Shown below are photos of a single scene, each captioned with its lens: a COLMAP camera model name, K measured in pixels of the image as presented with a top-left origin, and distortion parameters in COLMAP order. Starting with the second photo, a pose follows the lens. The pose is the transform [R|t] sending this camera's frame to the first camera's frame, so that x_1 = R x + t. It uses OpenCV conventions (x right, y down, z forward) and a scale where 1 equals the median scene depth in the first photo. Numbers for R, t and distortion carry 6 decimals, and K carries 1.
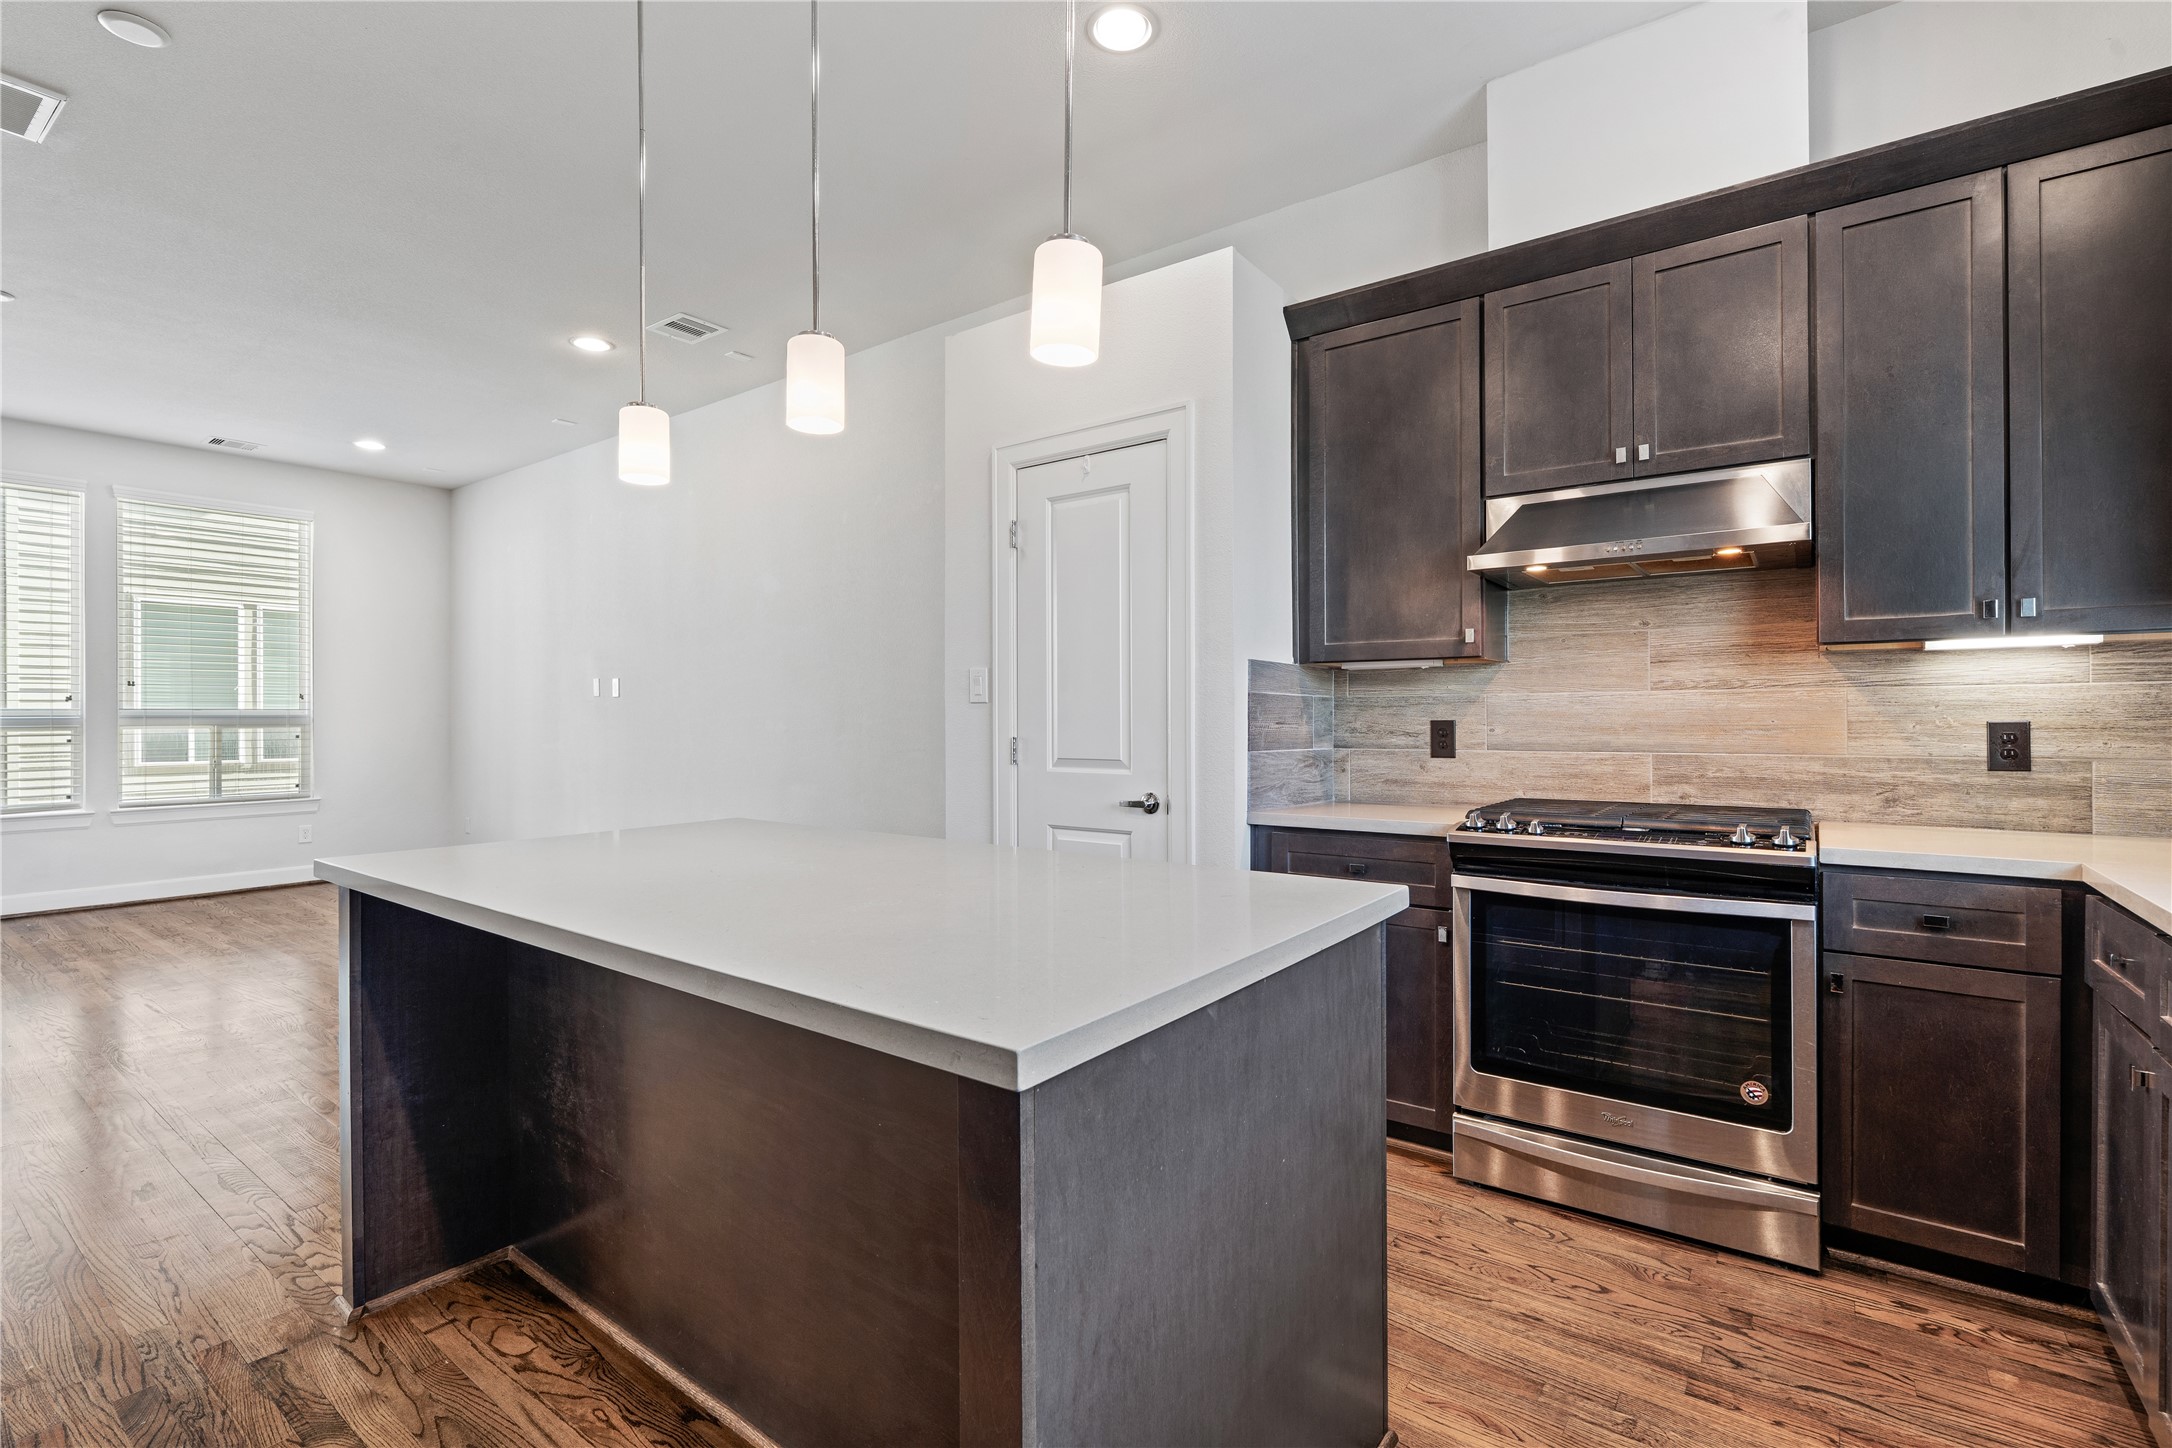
lens RADIAL K [[973.9, 0, 1086.8], [0, 973.9, 725.2], [0, 0, 1]] dist [-0.006277, 0.000434]
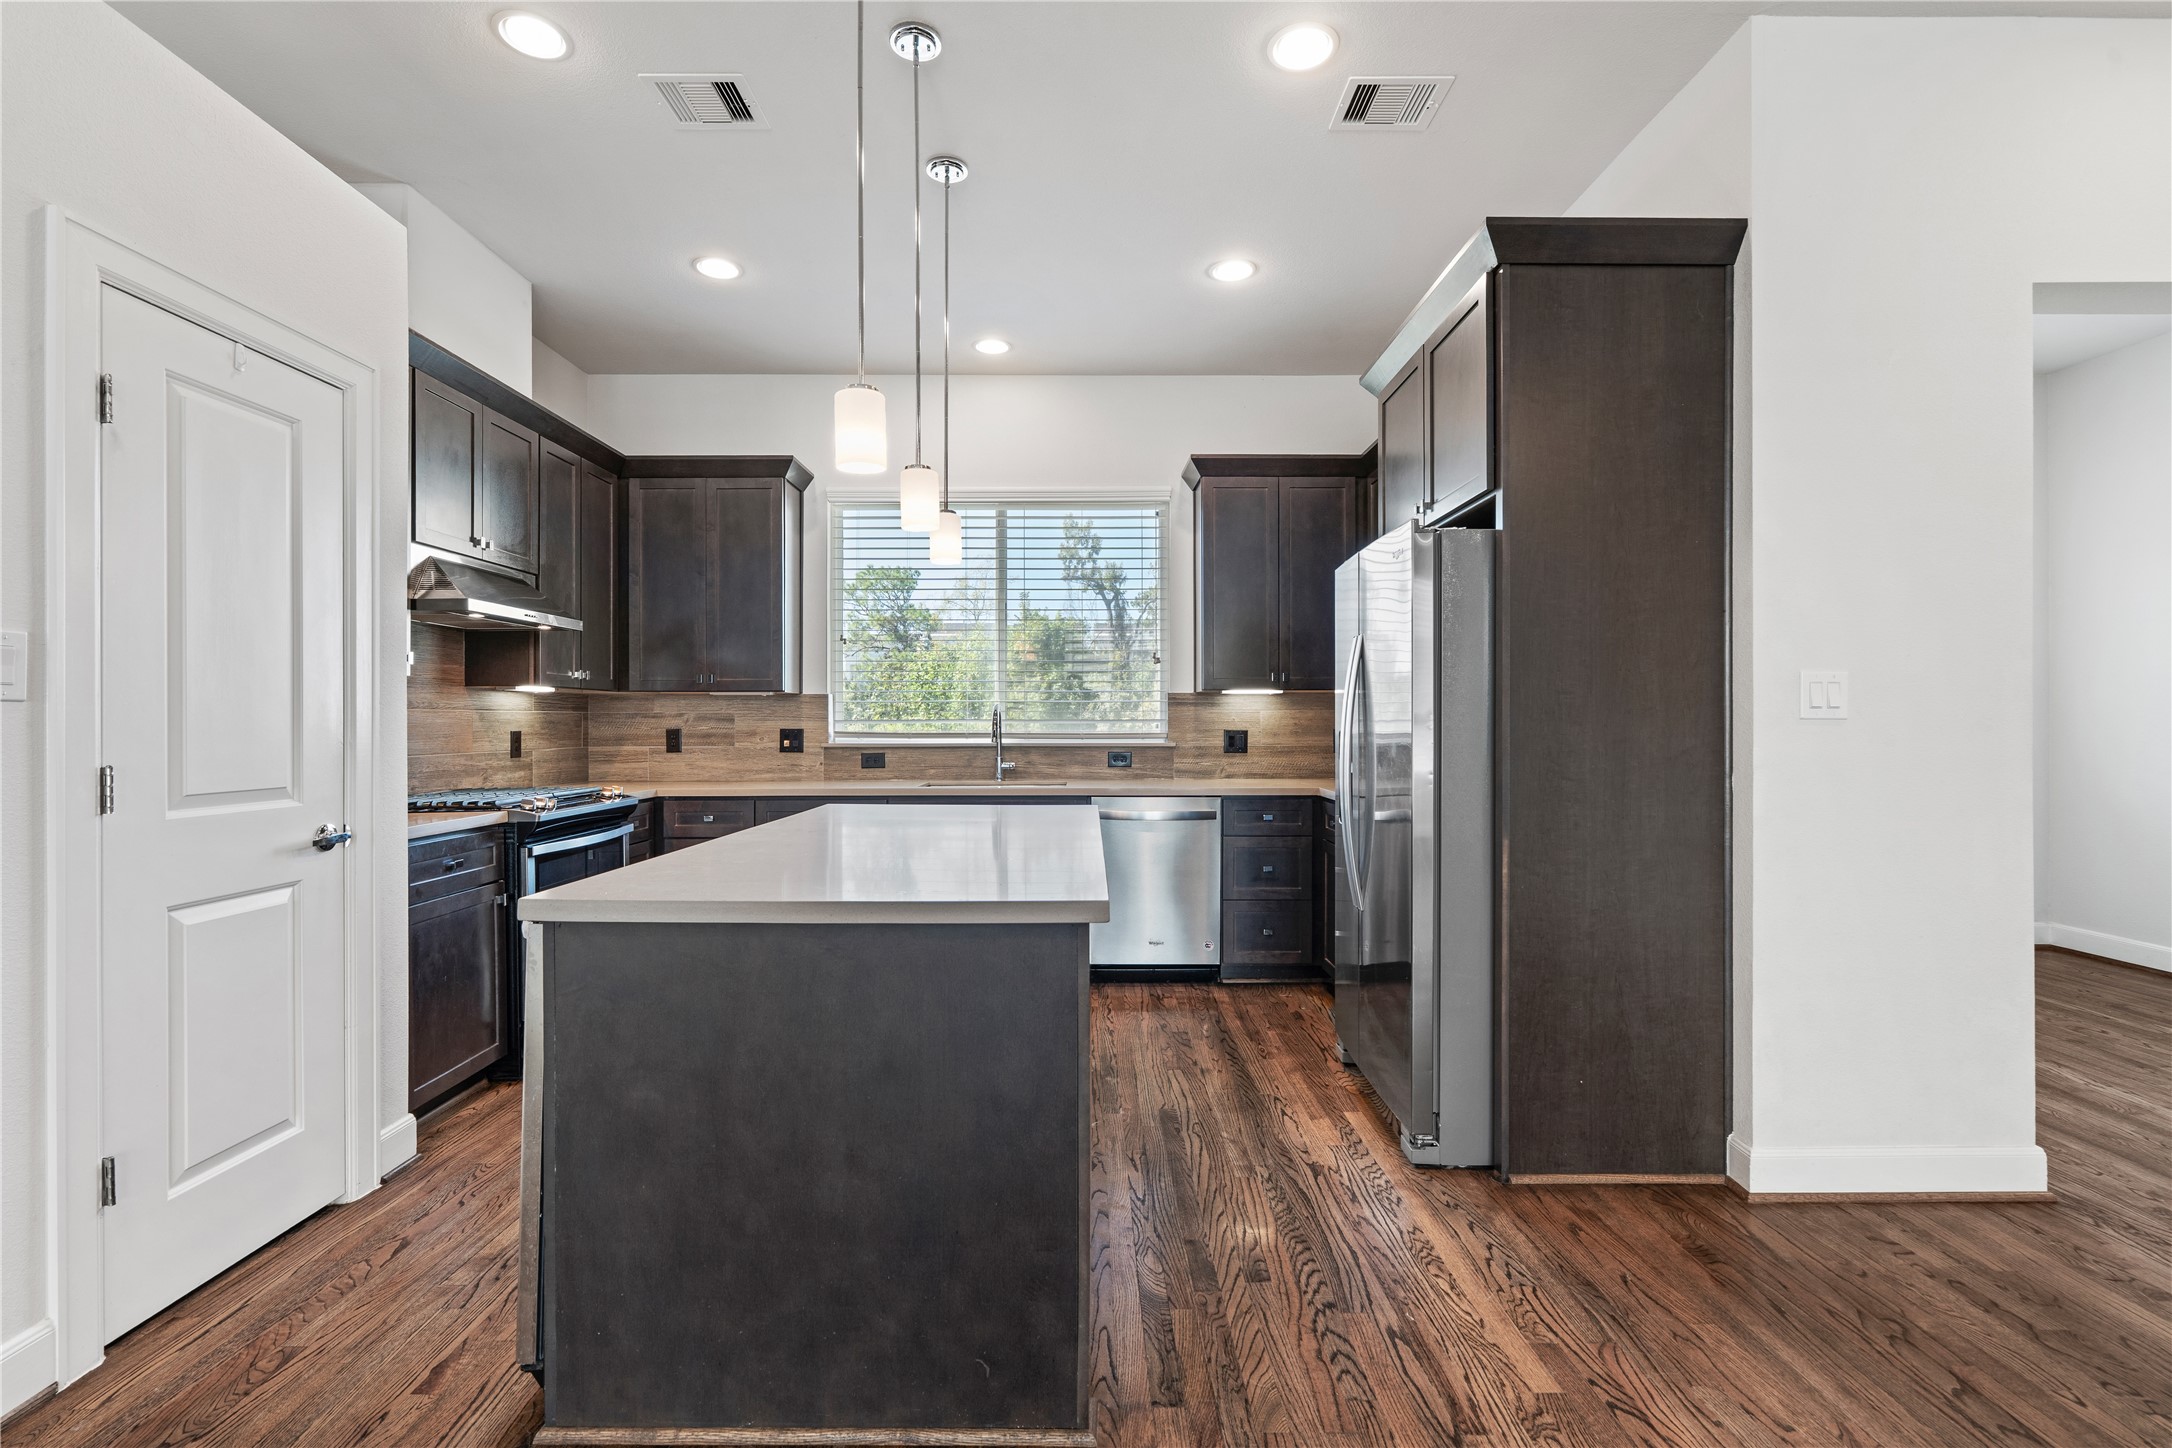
lens RADIAL K [[973.9, 0, 1083.8], [0, 973.9, 720.6], [0, 0, 1]] dist [-0.006277, 0.000434]
pose [[-0.592698, 0.007734, 0.805388, -0.855876], [0.009701, 0.999950, -0.002463, -0.006022], [-0.805366, 0.006354, -0.592744, 0.887399]]
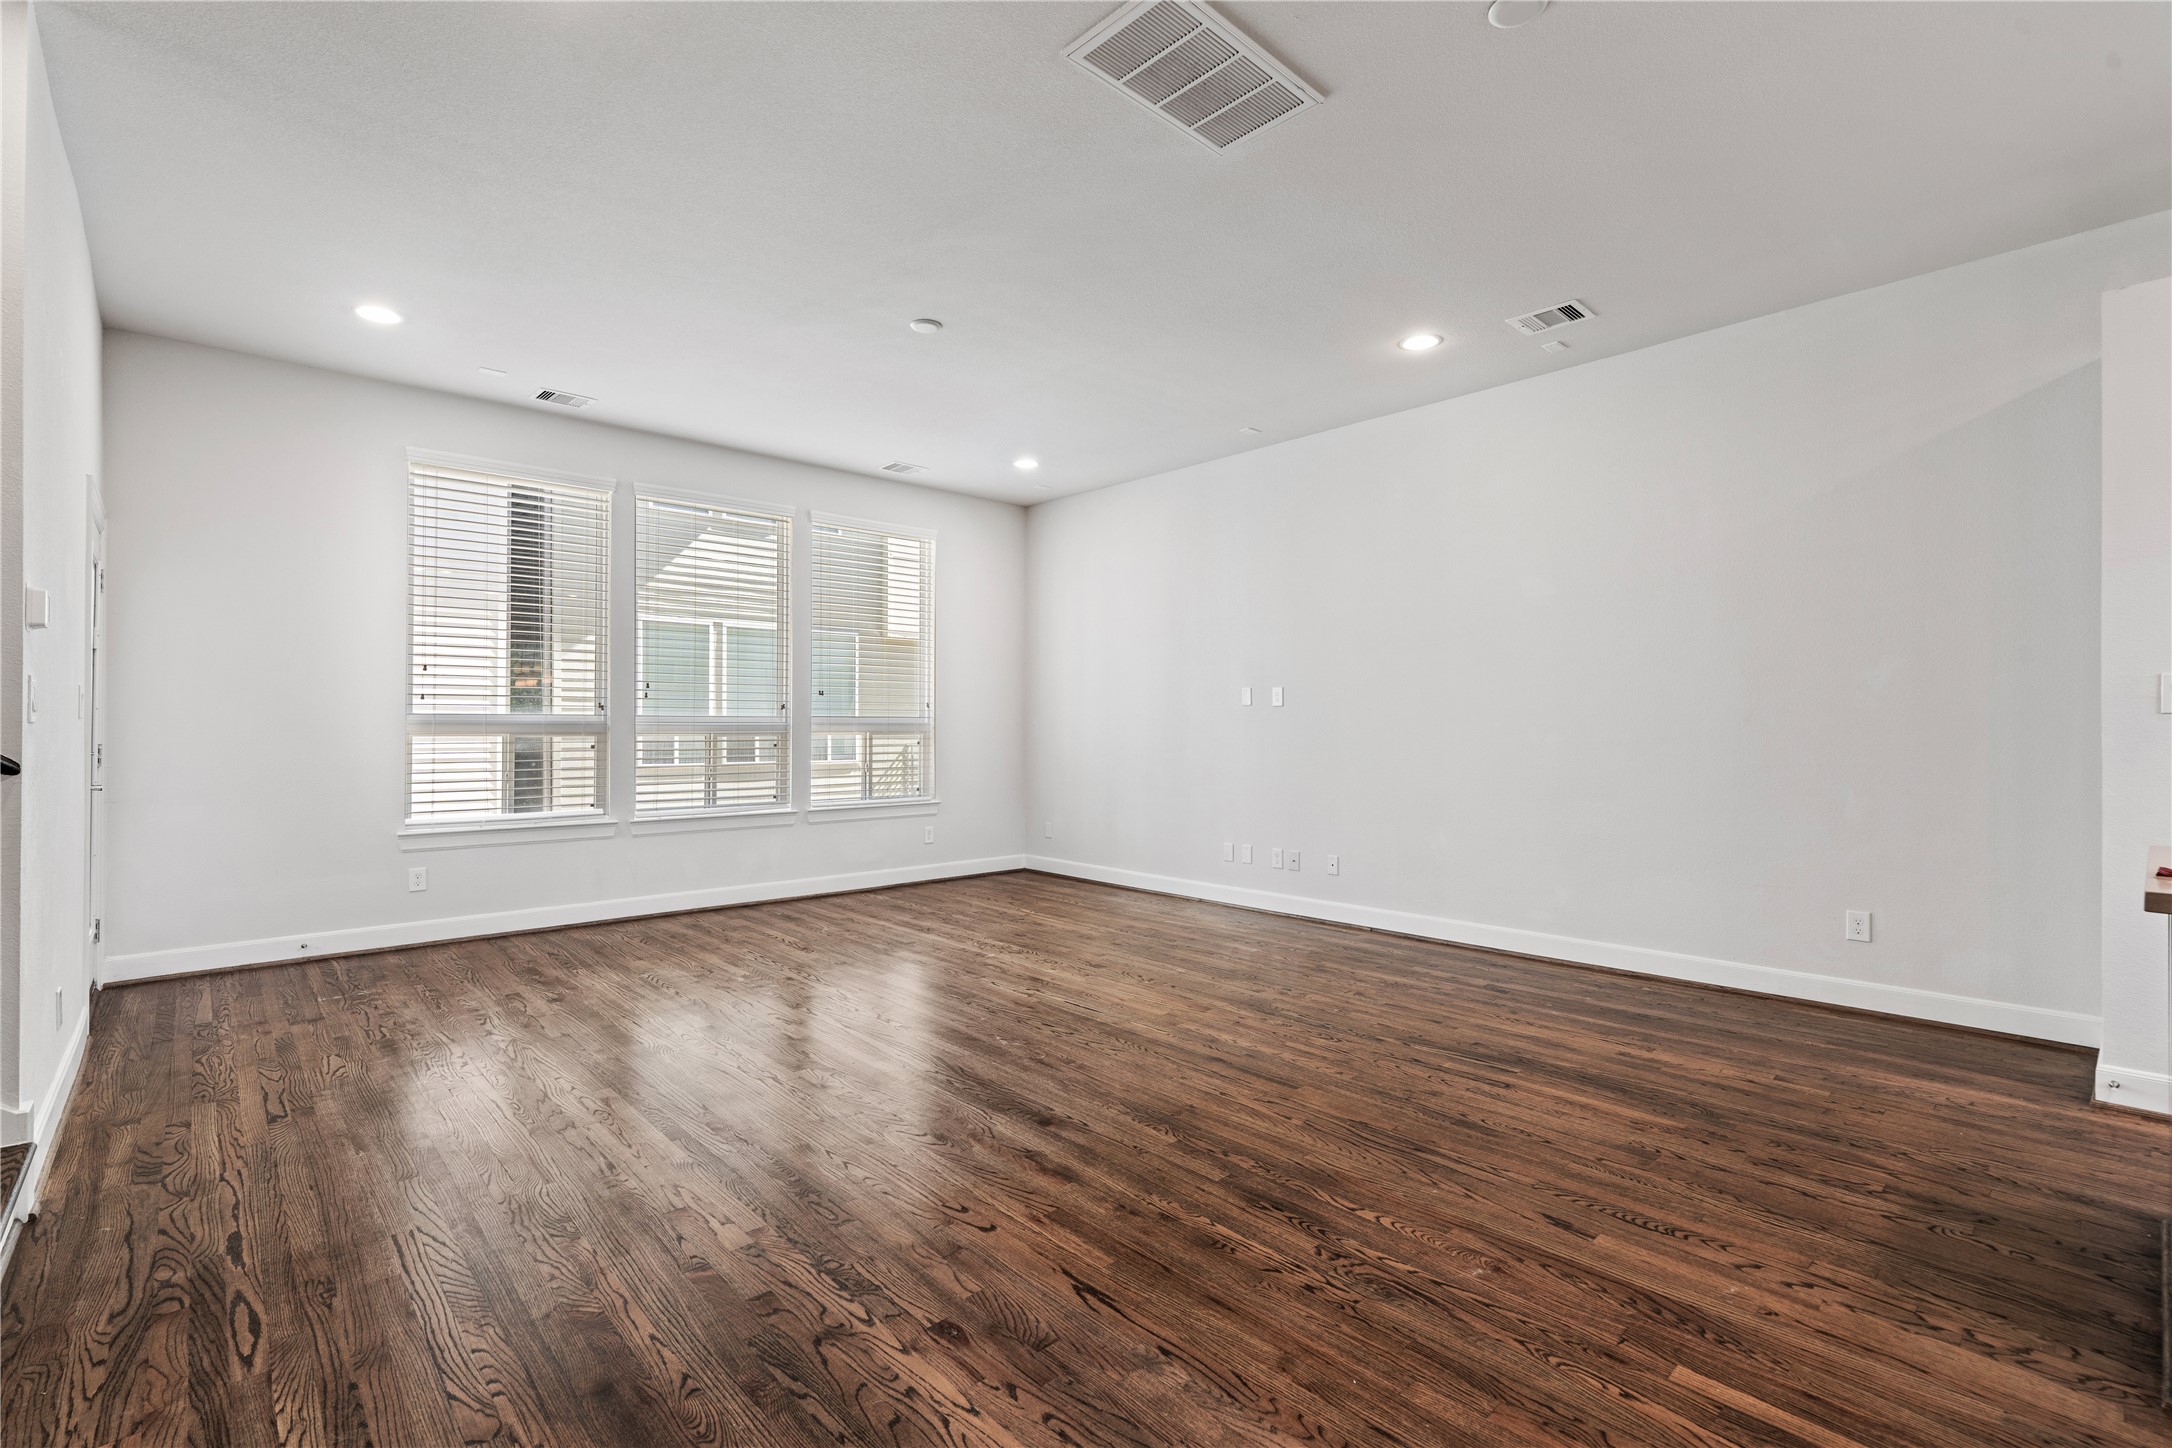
lens RADIAL K [[973.9, 0, 1075.2], [0, 973.9, 727.8], [0, 0, 1]] dist [-0.006277, 0.000434]
pose [[0.978561, 0.004489, -0.205907, -0.926730], [-0.005858, 0.999965, -0.006042, 0.000776], [0.205872, 0.007119, 0.978553, -0.018520]]
